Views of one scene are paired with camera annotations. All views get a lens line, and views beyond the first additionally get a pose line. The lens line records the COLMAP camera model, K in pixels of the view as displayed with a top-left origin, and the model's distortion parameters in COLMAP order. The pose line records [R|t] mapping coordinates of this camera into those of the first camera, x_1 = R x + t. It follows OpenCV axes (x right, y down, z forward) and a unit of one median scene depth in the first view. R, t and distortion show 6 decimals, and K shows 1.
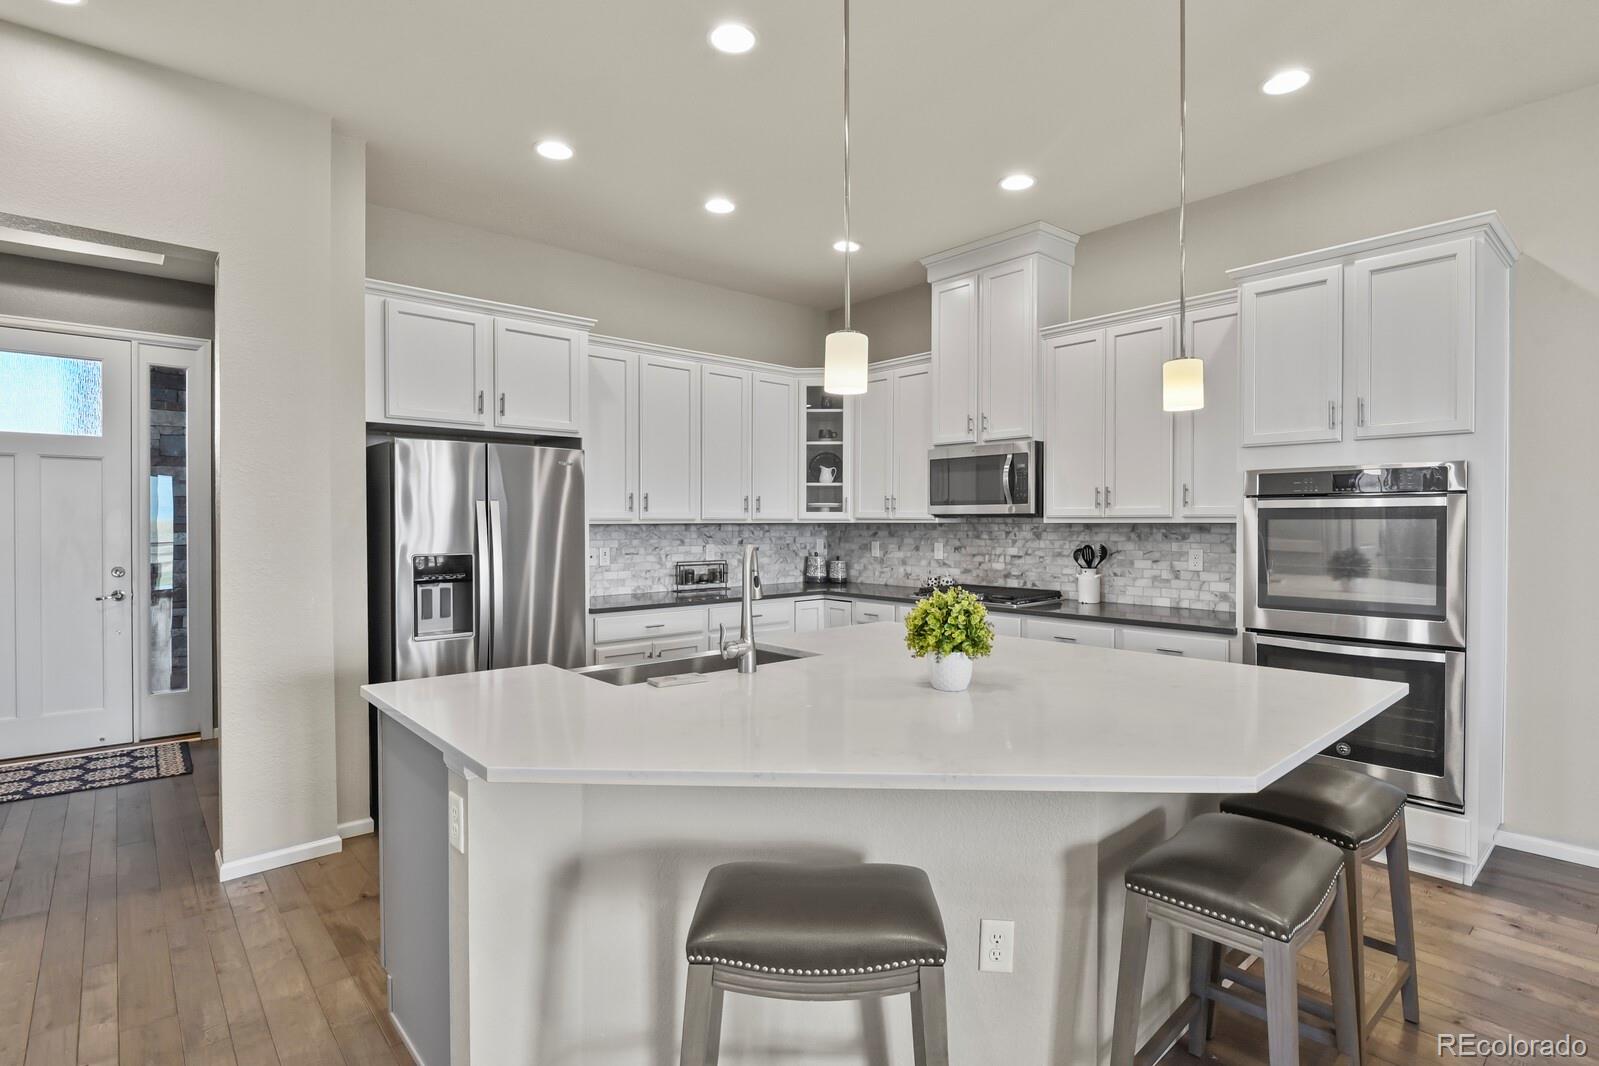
lens RADIAL K [[777.5, 0, 803.8], [0, 777.5, 531.4], [0, 0, 1]] dist [-0.006514, -0.004984]
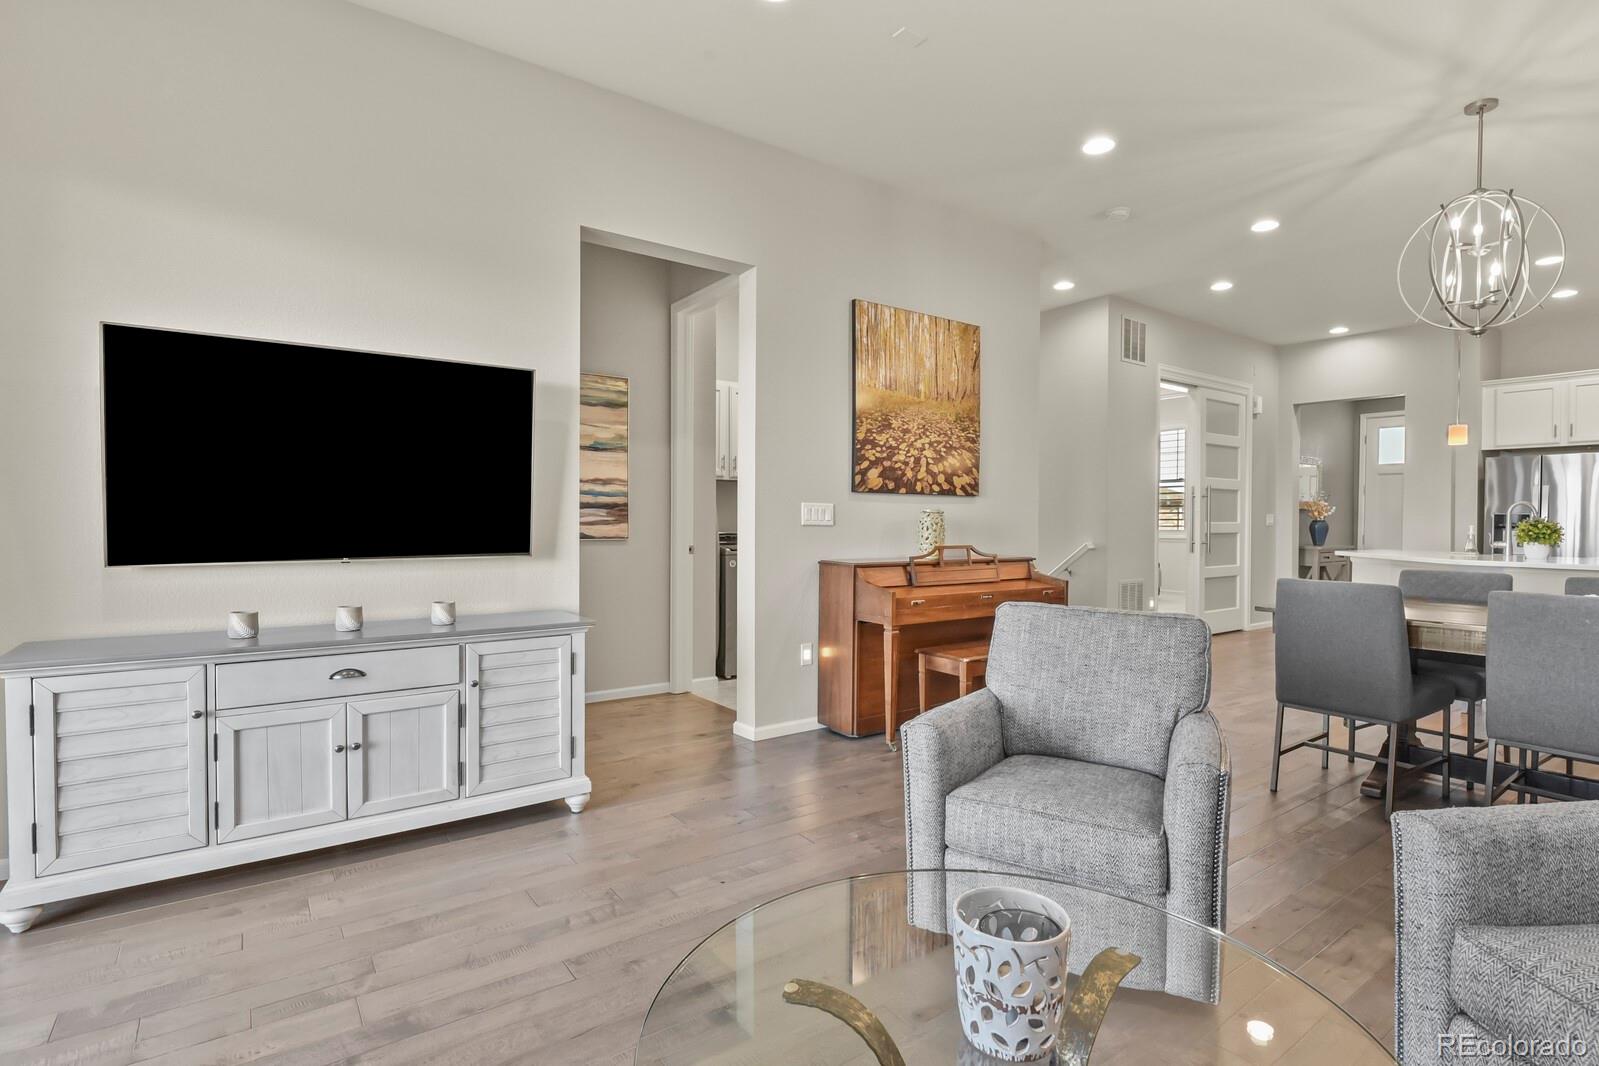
lens RADIAL K [[777.5, 0, 803.7], [0, 777.5, 531.7], [0, 0, 1]] dist [-0.006514, -0.004984]
pose [[-0.100513, 0.016786, -0.994794, 1.221359], [-0.018238, 0.999659, 0.018711, 0.052187], [0.994769, 0.020024, -0.100172, -0.438724]]
